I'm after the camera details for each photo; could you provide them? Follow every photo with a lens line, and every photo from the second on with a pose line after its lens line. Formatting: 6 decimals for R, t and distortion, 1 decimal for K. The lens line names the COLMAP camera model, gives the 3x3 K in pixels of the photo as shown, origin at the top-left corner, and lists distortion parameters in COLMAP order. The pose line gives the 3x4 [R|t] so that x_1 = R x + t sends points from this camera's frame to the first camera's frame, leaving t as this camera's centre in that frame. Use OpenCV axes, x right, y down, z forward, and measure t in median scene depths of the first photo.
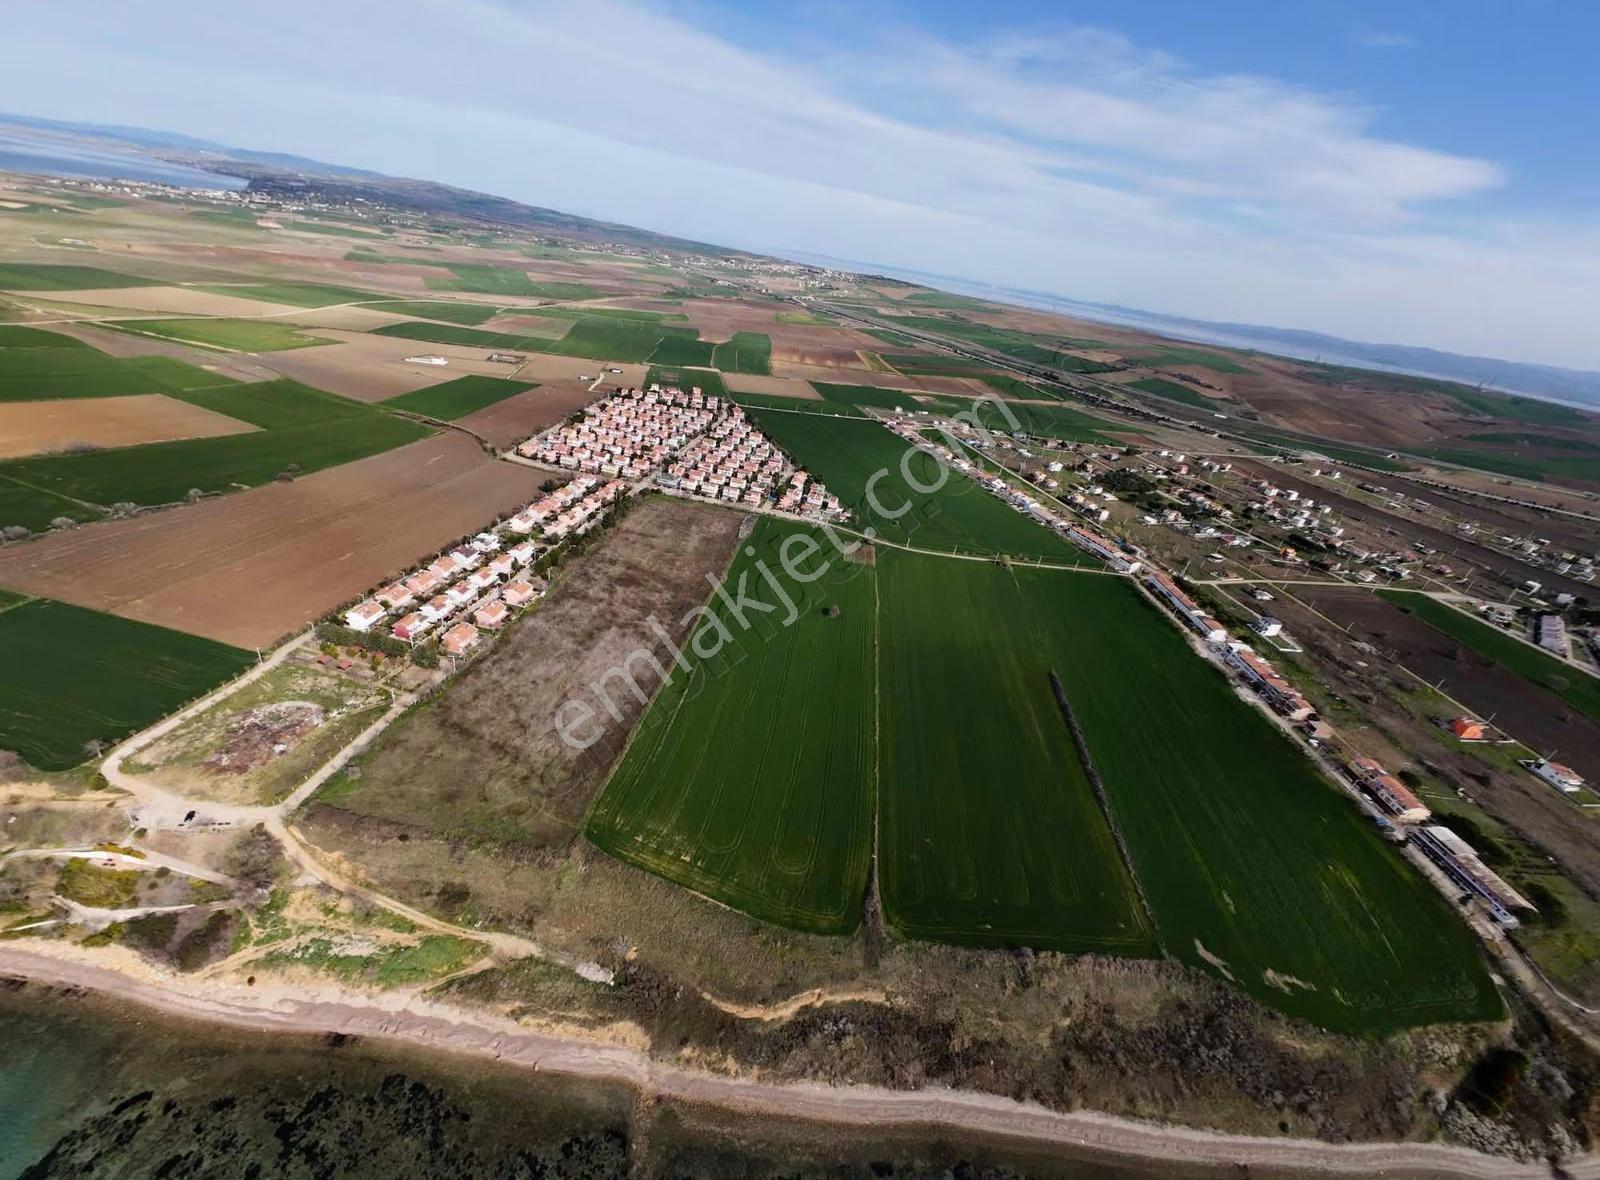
lens RADIAL K [[613.2, 0, 800.0], [0, 613.2, 590.0], [0, 0, 1]] dist [-0.004456, -0.000177]
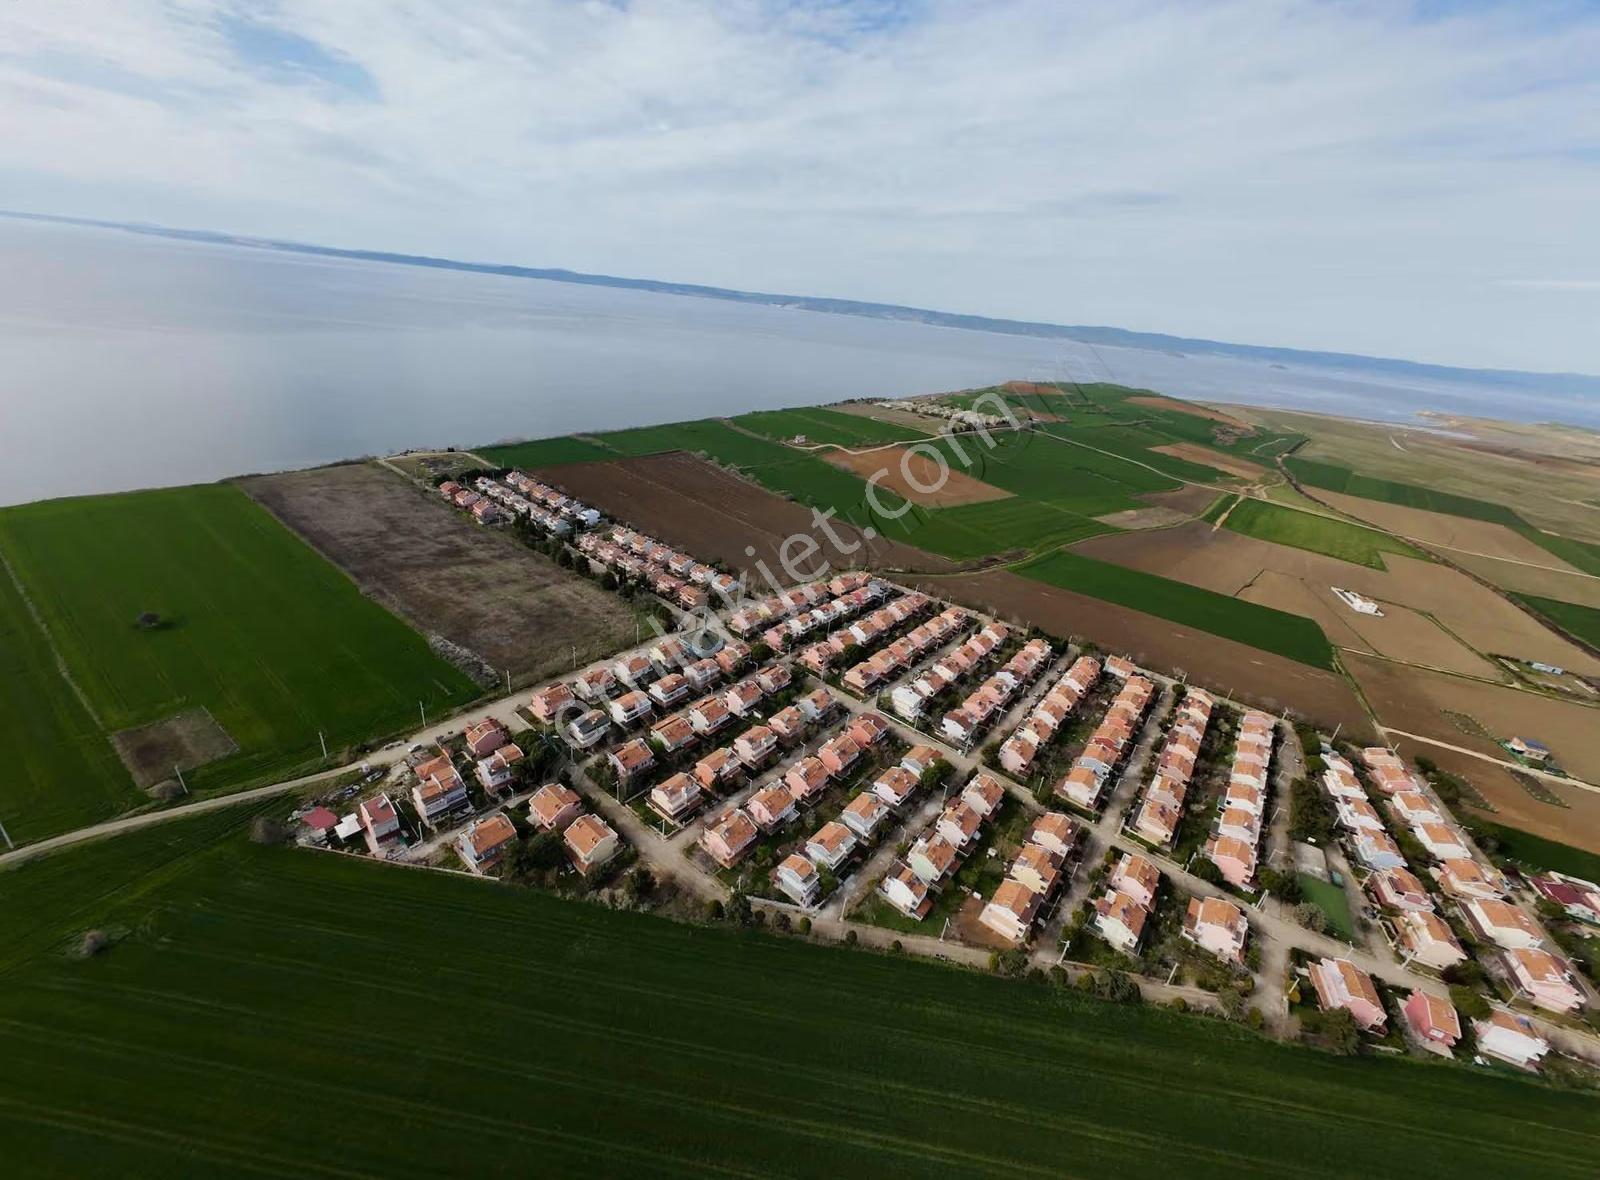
lens RADIAL K [[623.6, 0, 800.8], [0, 623.6, 576.2], [0, 0, 1]] dist [-0.005497, 0.002458]
pose [[-0.464684, 0.159937, -0.870913, 0.227178], [-0.579352, 0.688896, 0.435630, -0.527546], [0.669642, 0.706995, -0.227459, 1.170626]]
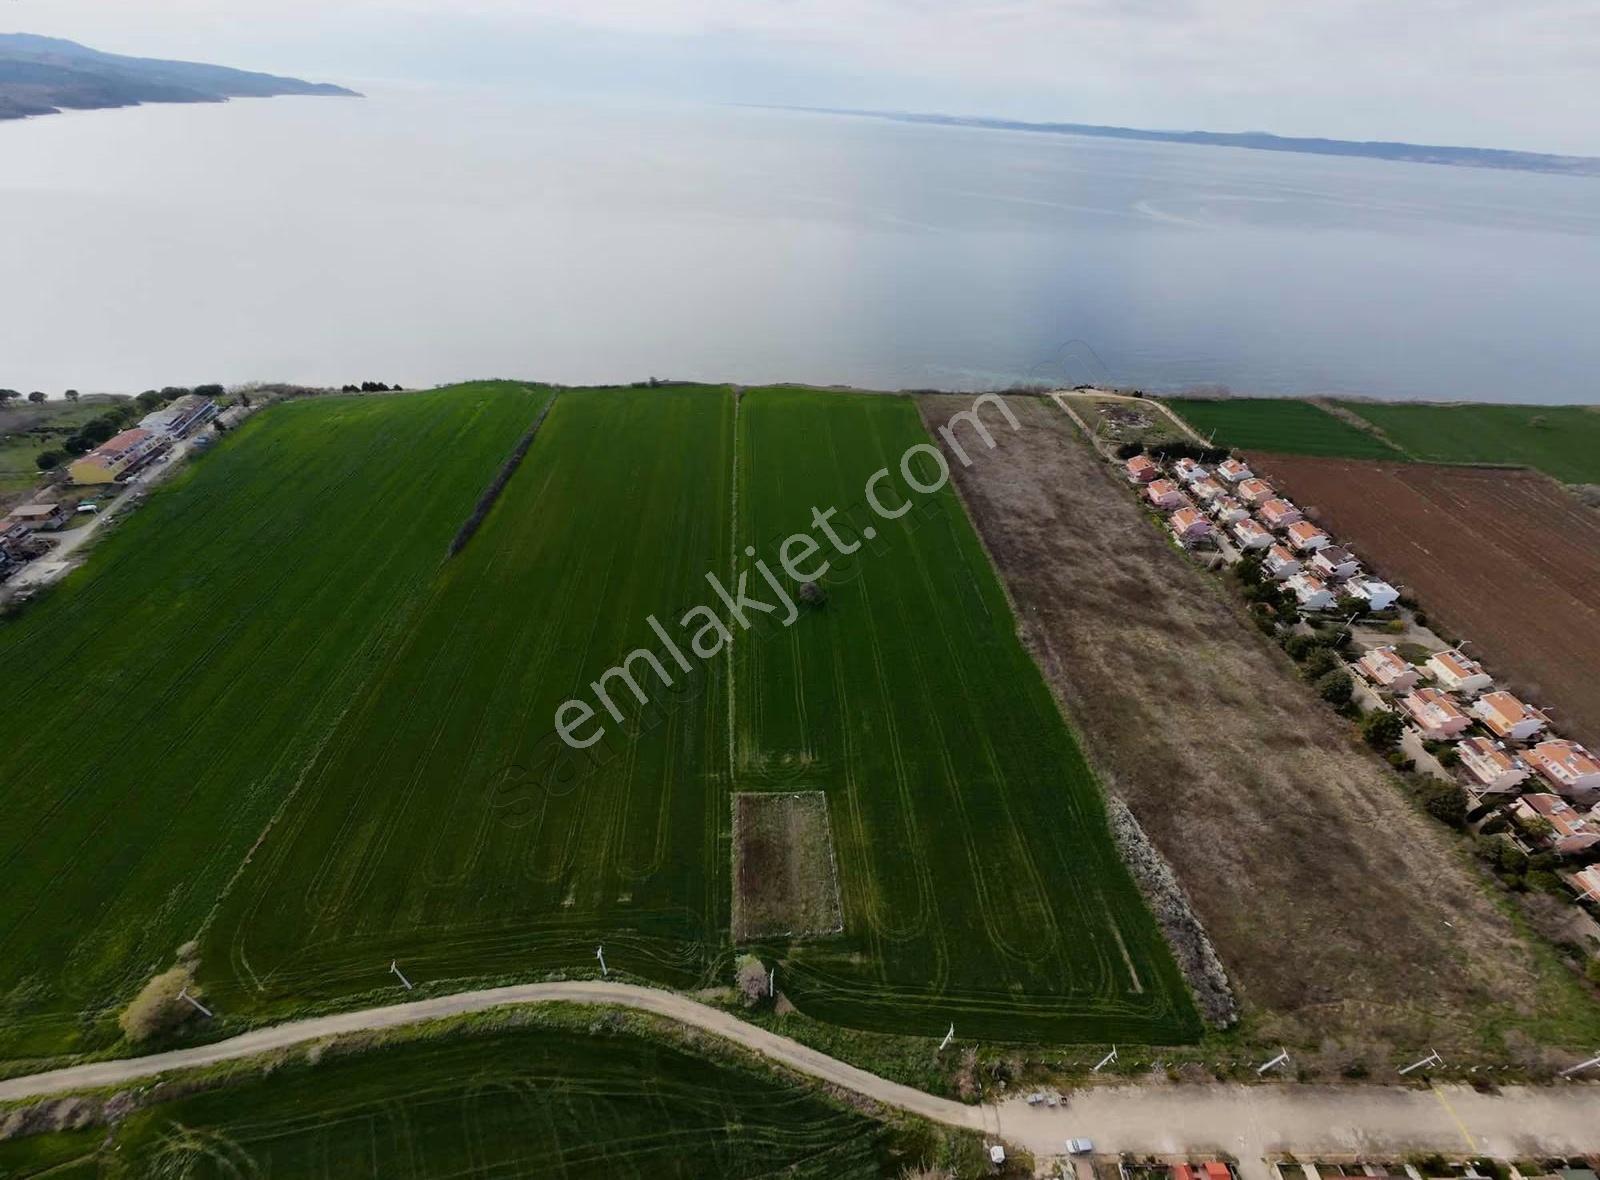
lens RADIAL K [[623.6, 0, 800.8], [0, 623.6, 576.2], [0, 0, 1]] dist [-0.005497, 0.002458]
pose [[-0.960096, -0.059365, -0.273296, 0.161768], [-0.273544, 0.402727, 0.873490, -0.352198], [0.058209, 0.913393, -0.402896, 0.887667]]
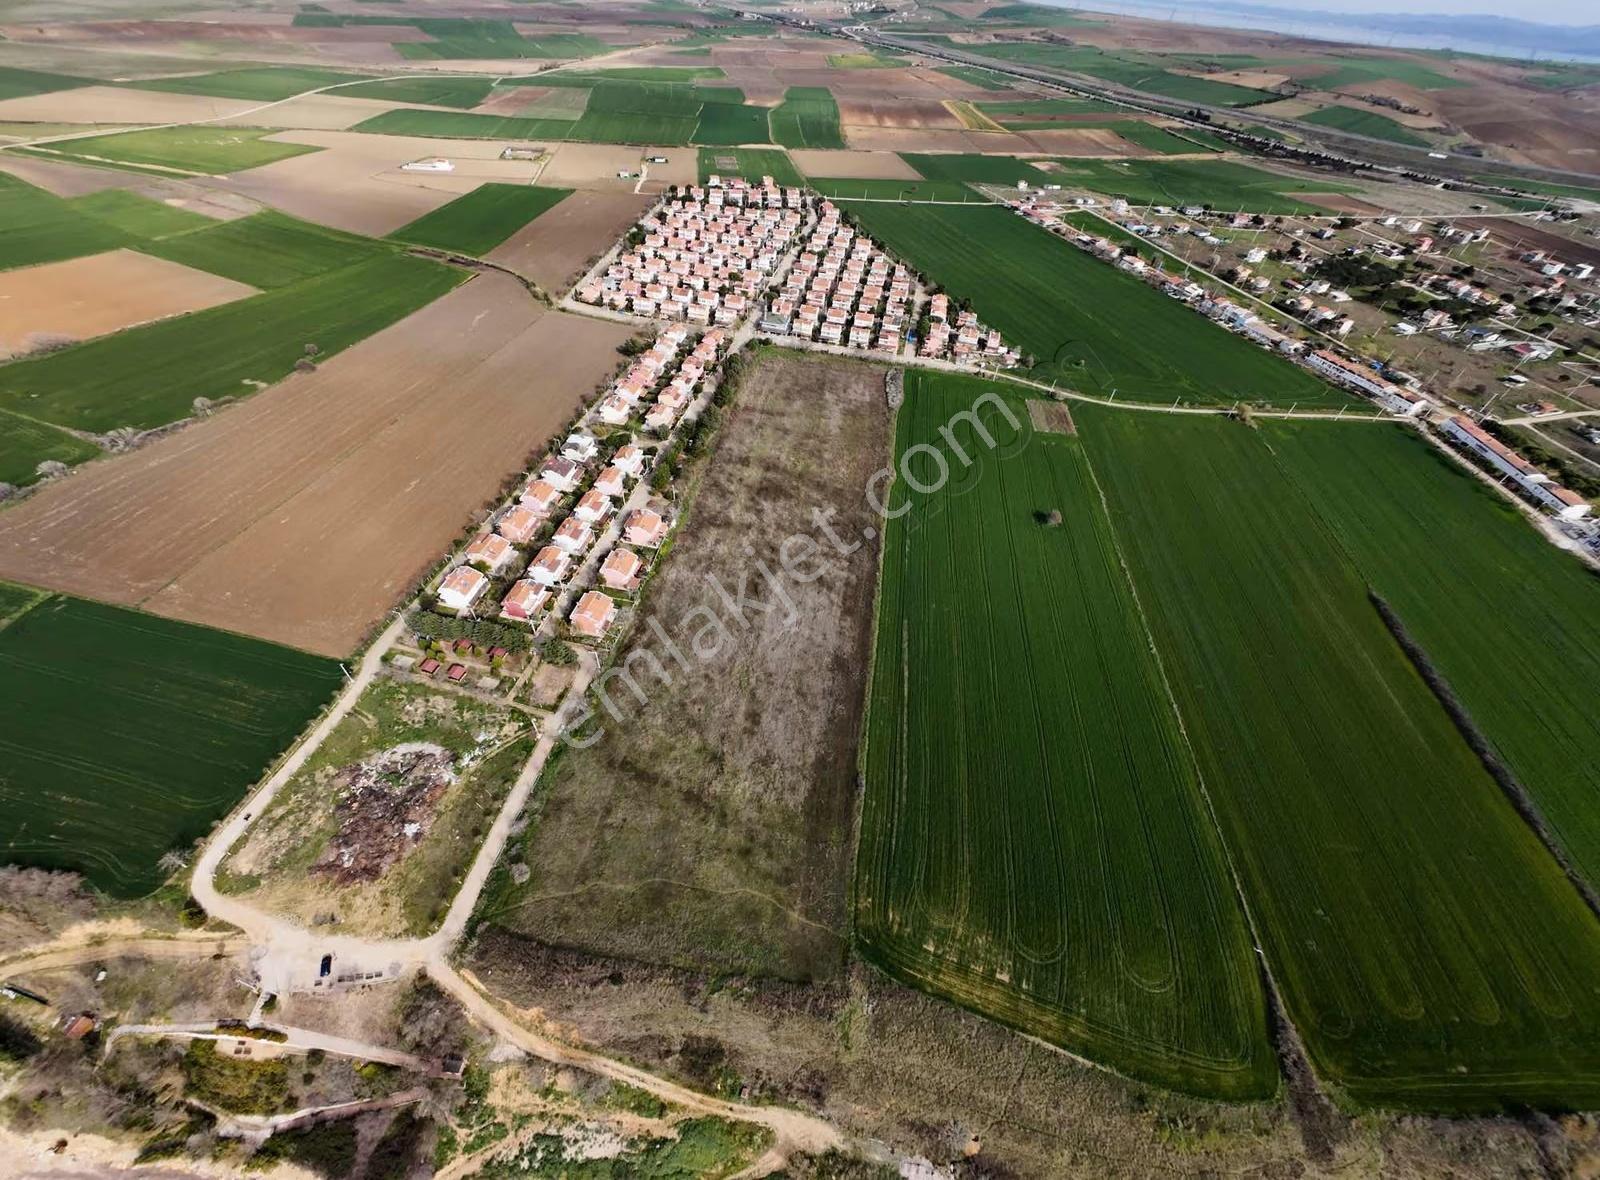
lens RADIAL K [[623.6, 0, 800.8], [0, 623.6, 576.2], [0, 0, 1]] dist [-0.005497, 0.002458]
pose [[0.996463, -0.042573, -0.072455, -0.143506], [0.060479, 0.961920, 0.266556, -0.083637], [0.058348, -0.269995, 0.961092, 0.177635]]
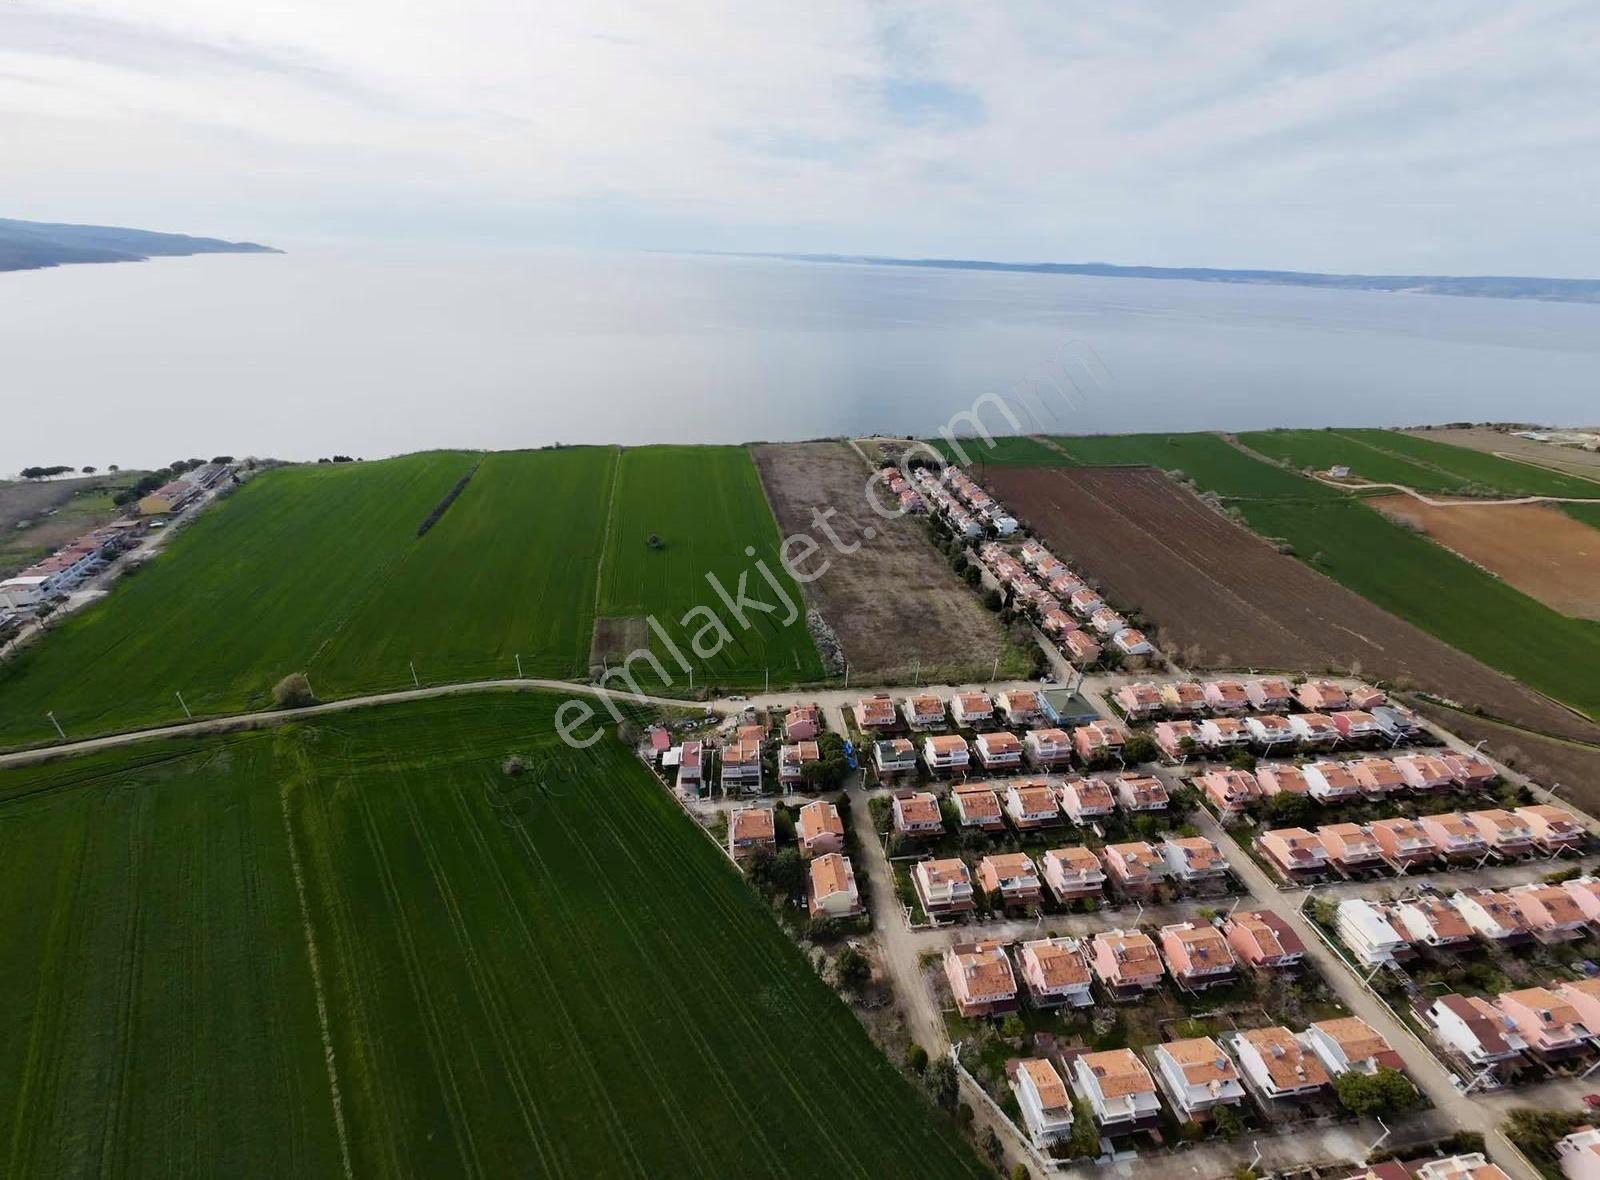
lens RADIAL K [[623.6, 0, 800.8], [0, 623.6, 576.2], [0, 0, 1]] dist [-0.005497, 0.002458]
pose [[-0.931375, -0.029106, -0.362896, 0.135600], [-0.315269, 0.562962, 0.763989, -0.529634], [0.182060, 0.825970, -0.533505, 1.153764]]
